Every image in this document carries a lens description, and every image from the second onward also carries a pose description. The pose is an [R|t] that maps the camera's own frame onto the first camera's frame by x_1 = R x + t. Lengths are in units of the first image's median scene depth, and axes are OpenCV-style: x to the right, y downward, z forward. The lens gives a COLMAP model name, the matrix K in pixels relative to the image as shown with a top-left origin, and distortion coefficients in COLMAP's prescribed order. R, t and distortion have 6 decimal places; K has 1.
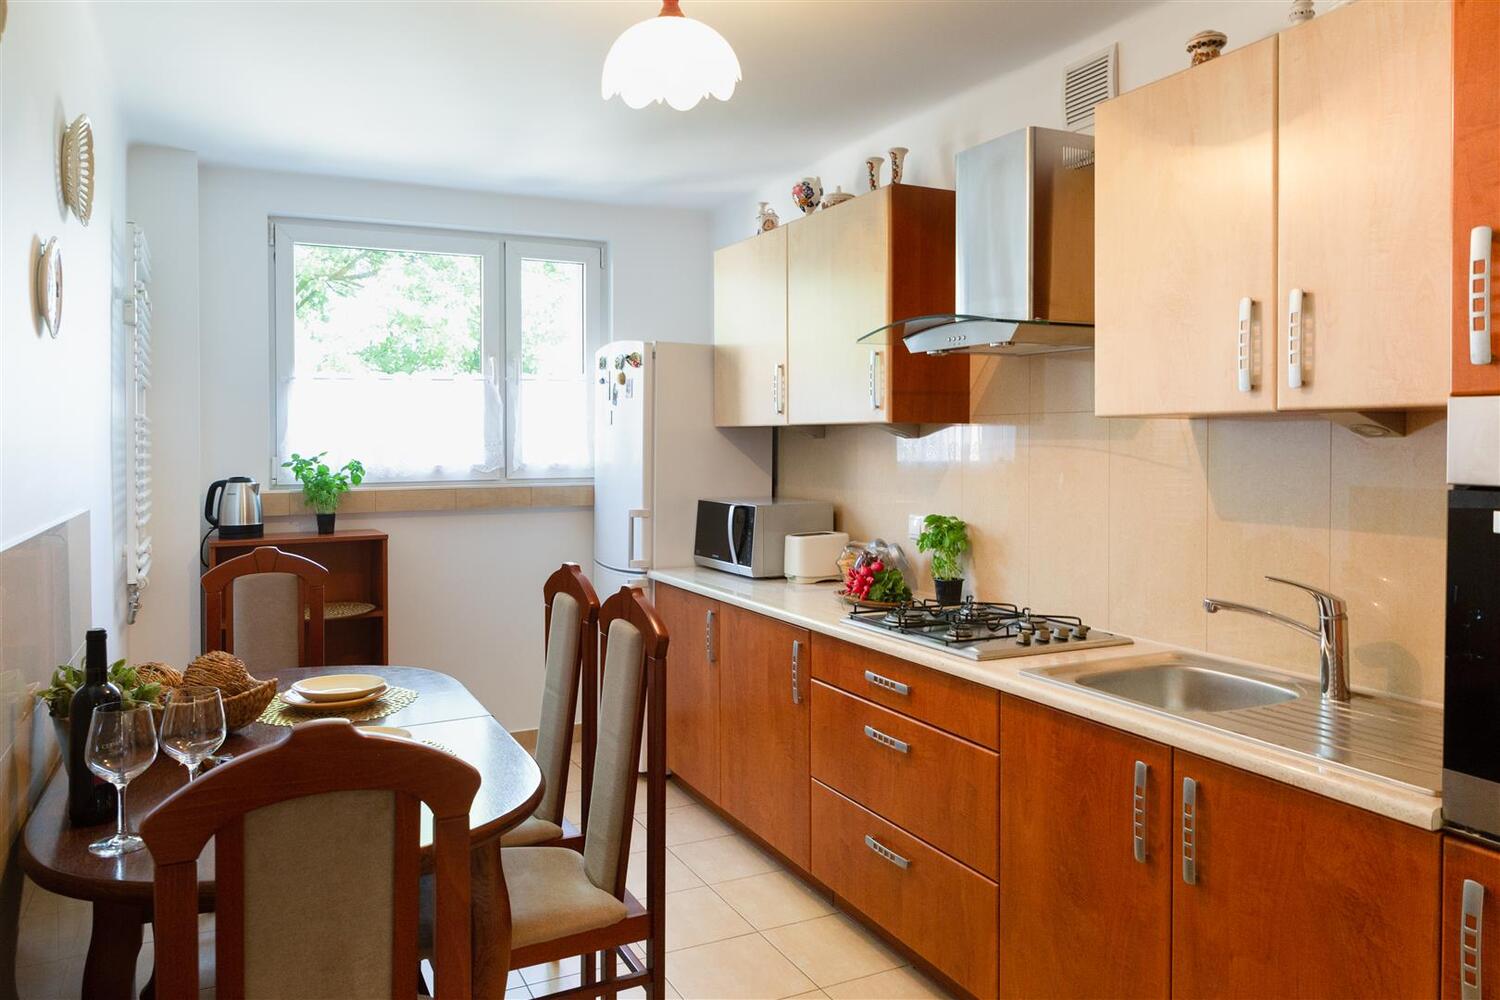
lens RADIAL K [[1016.8, 0, 756.1], [0, 1016.8, 464.3], [0, 0, 1]] dist [0.000001, -0.001179]
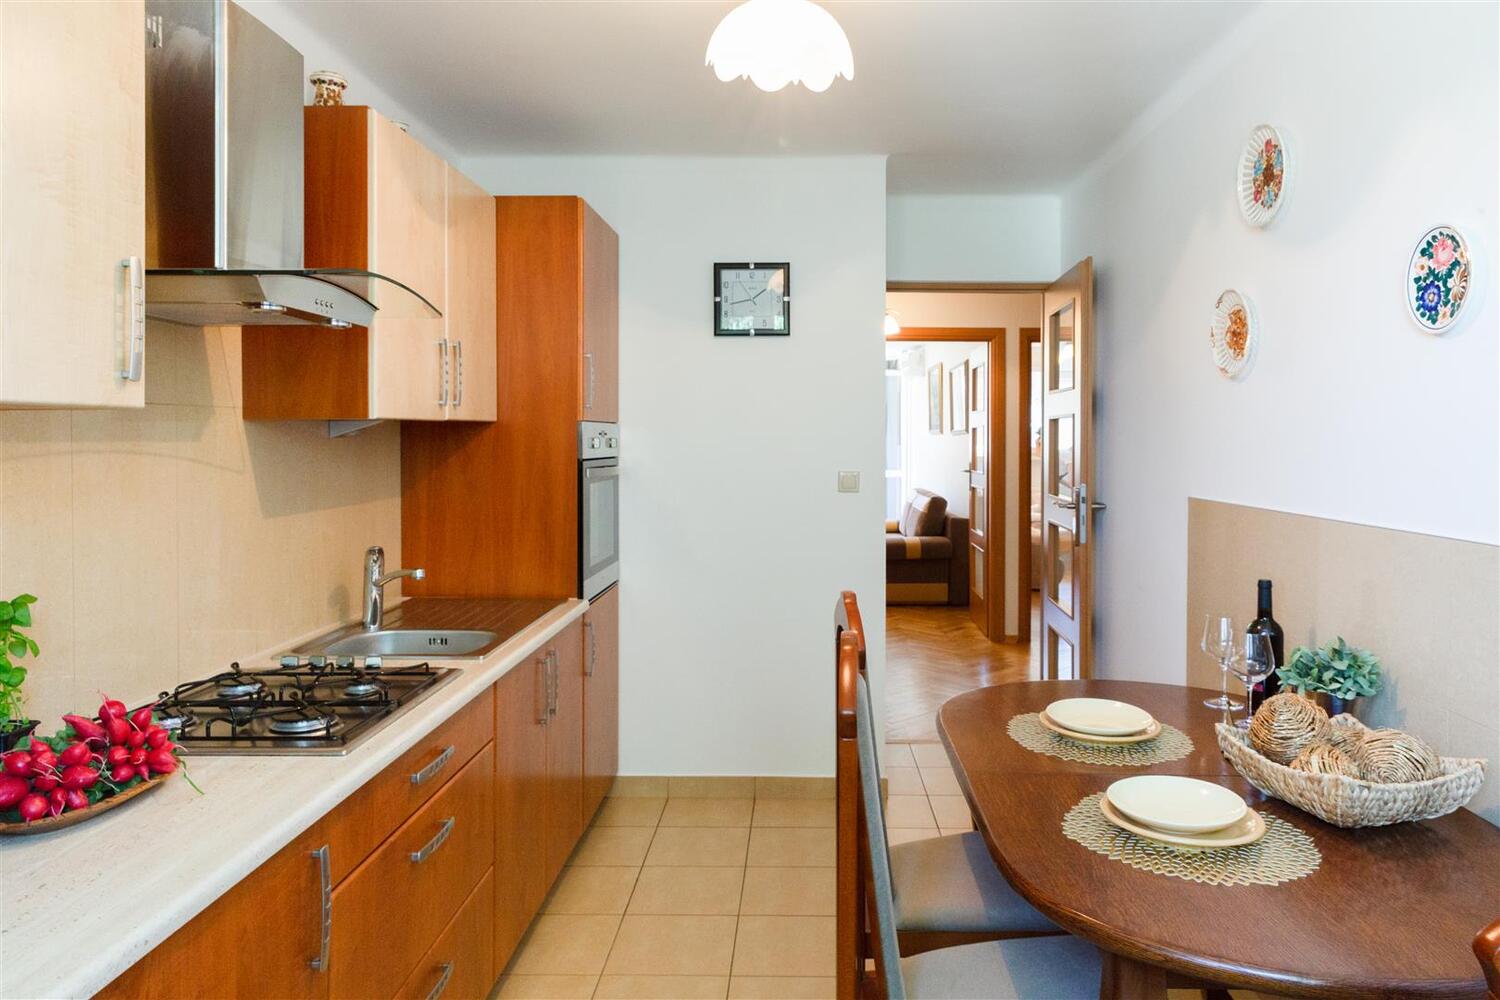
lens RADIAL K [[1016.8, 0, 756.1], [0, 1016.8, 464.3], [0, 0, 1]] dist [0.000001, -0.001179]
pose [[-0.864921, -0.014123, 0.501710, -0.450204], [0.011960, 0.998740, 0.048733, -0.040892], [-0.501766, 0.048150, -0.863662, 1.503857]]
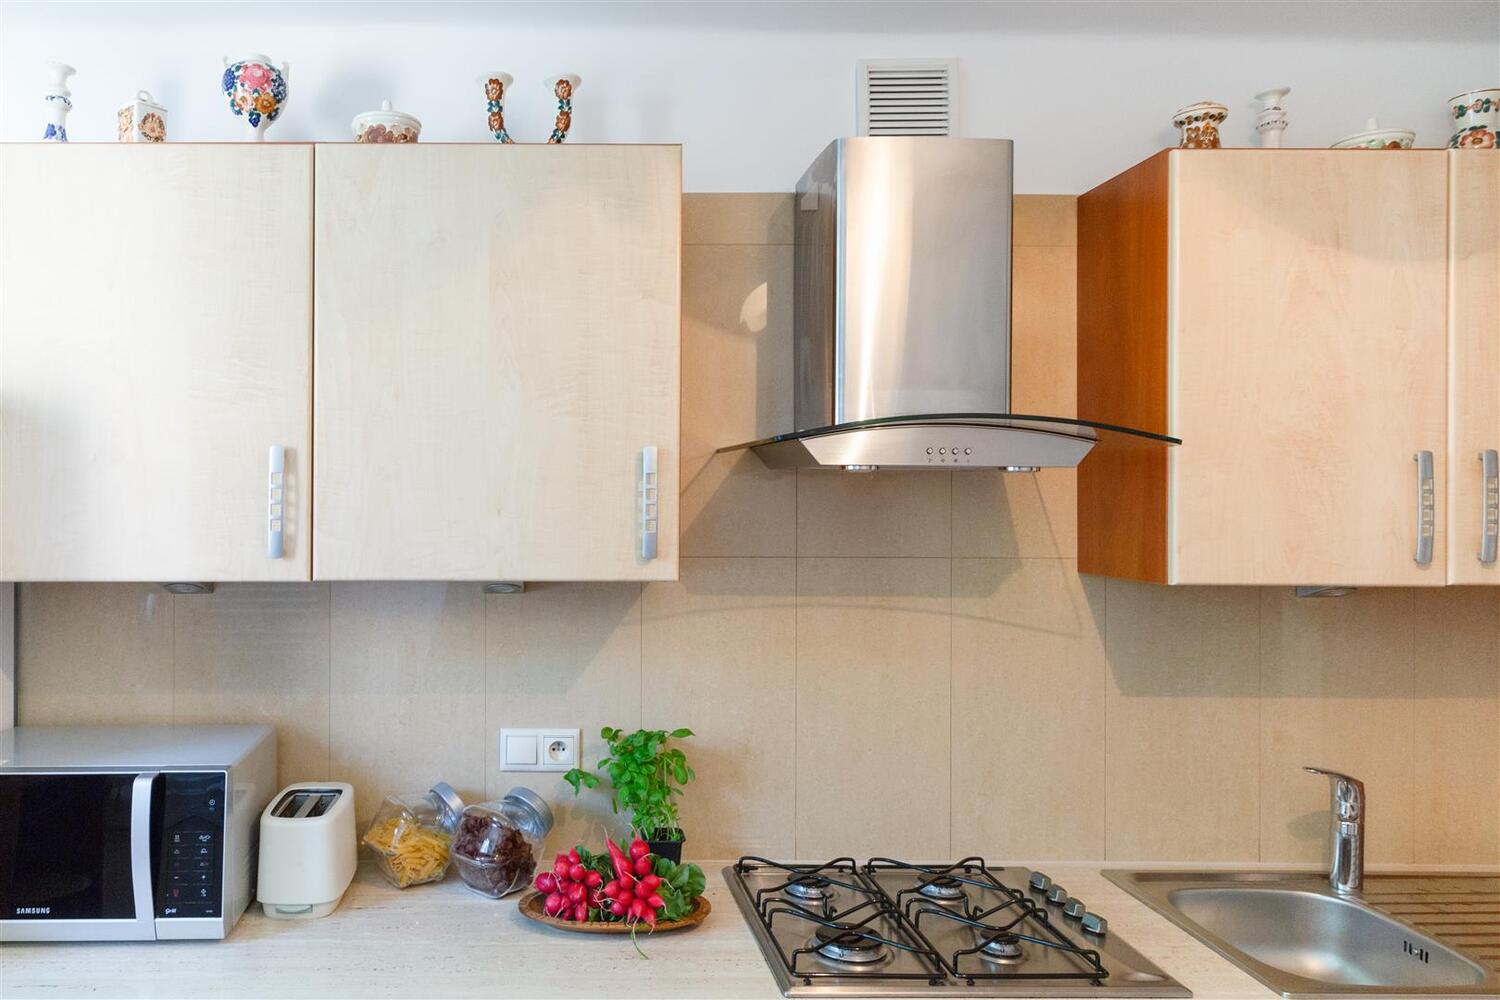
lens RADIAL K [[1066.8, 0, 530.4], [0, 1066.8, 500.3], [0, 0, 1]] dist [0.000828, -0.000570]
pose [[0.462036, -0.002540, 0.886858, -0.481134], [0.015352, 0.999869, -0.005134, -0.097352], [-0.886728, 0.015987, 0.462014, 0.944513]]
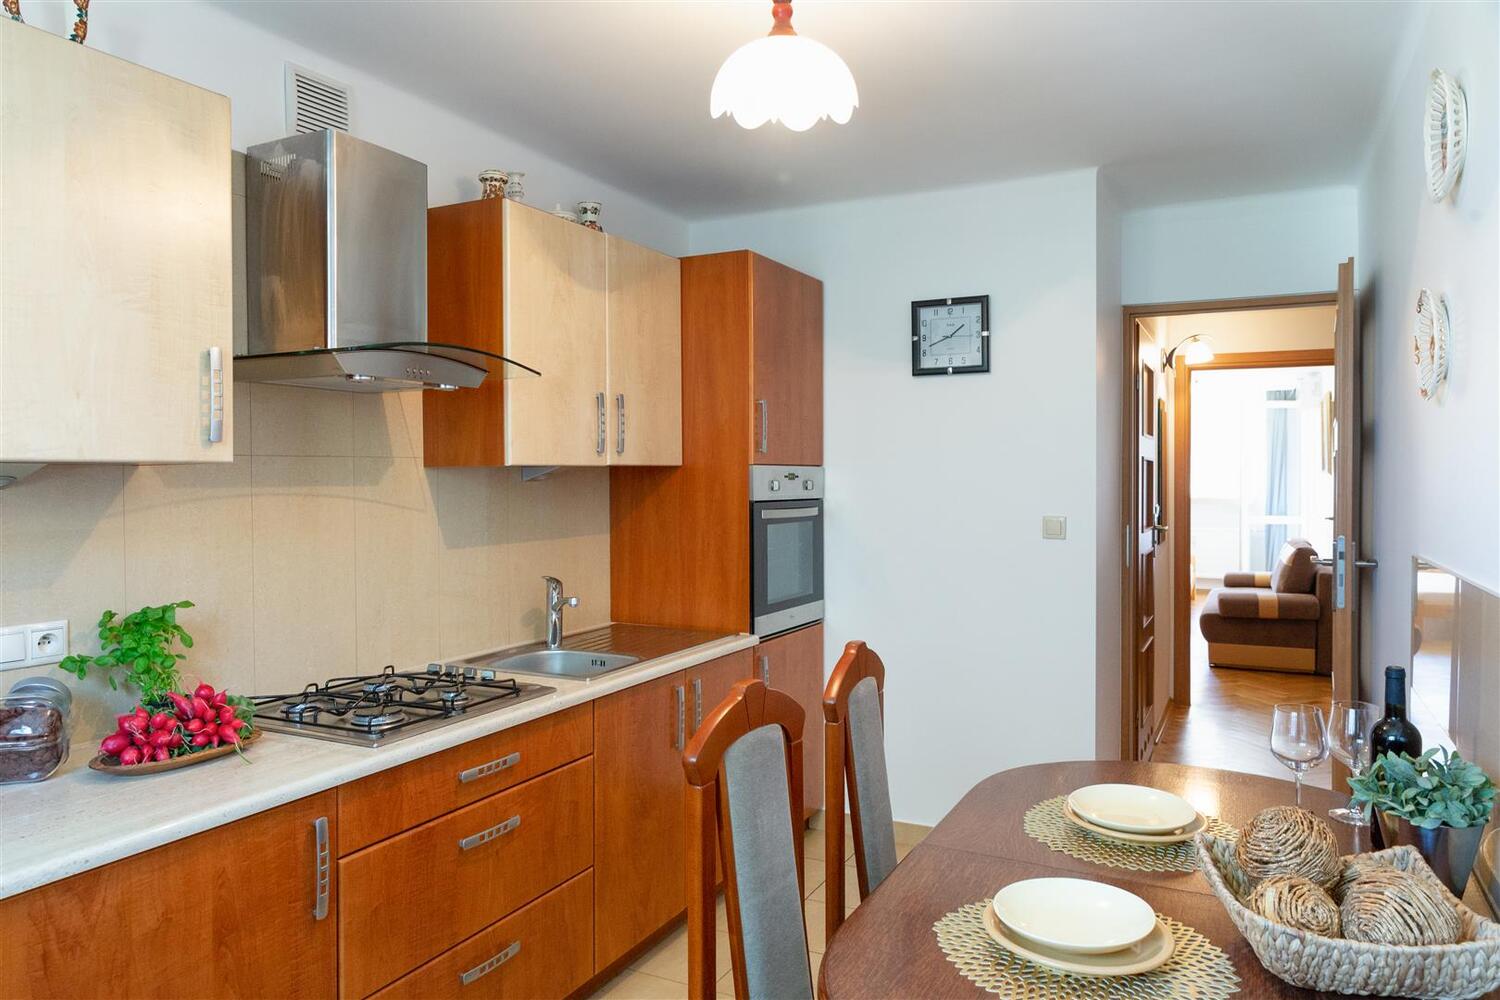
lens RADIAL K [[1008.3, 0, 723.2], [0, 1008.3, 501.8], [0, 0, 1]] dist [0.000378, 0.000369]
pose [[-0.558653, -0.018971, 0.829184, -0.683583], [0.023770, 0.998962, 0.038870, -0.039750], [-0.829061, 0.041425, -0.557622, 1.290582]]
